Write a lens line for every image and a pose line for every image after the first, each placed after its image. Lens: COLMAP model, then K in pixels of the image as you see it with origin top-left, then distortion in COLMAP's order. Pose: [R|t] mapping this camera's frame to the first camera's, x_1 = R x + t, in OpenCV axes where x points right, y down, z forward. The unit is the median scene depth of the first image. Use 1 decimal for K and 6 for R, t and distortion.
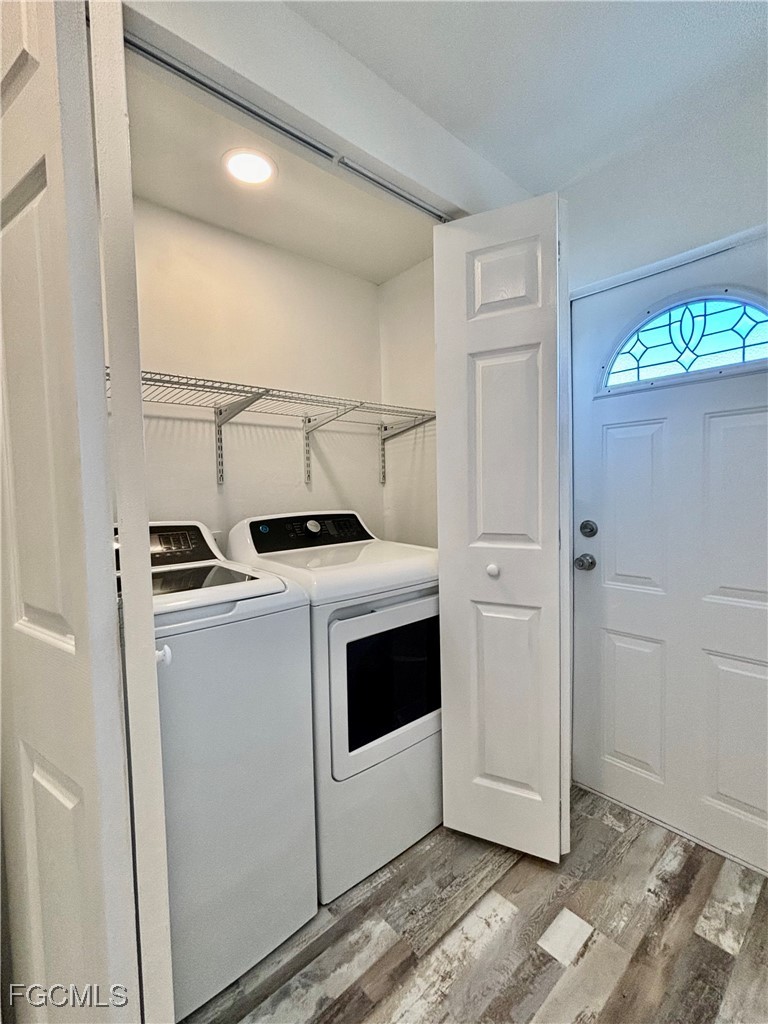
lens RADIAL K [[444.3, 0, 385.0], [0, 444.3, 507.4], [0, 0, 1]] dist [-0.012509, -0.000255]
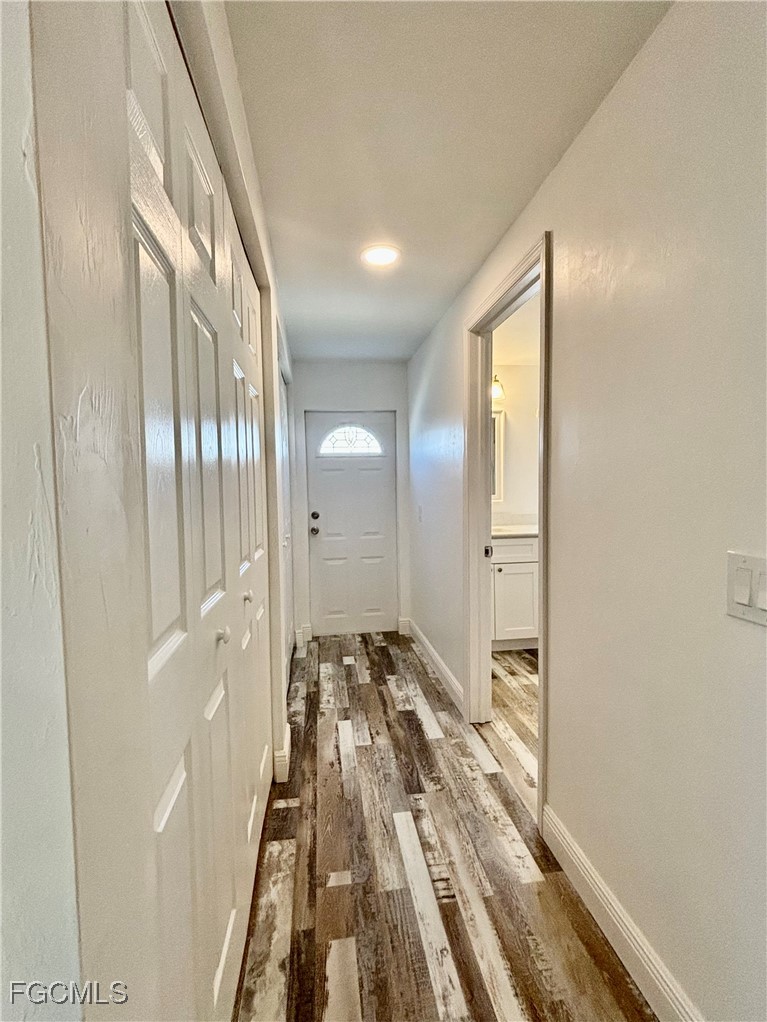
lens RADIAL K [[417.1, 0, 382.9], [0, 417.1, 513.7], [0, 0, 1]] dist [-0.004879, -0.000693]
pose [[0.553973, -0.028194, 0.832057, -1.392078], [0.045536, 0.998956, 0.003531, 0.059532], [-0.831288, 0.035932, 0.554679, -0.562951]]
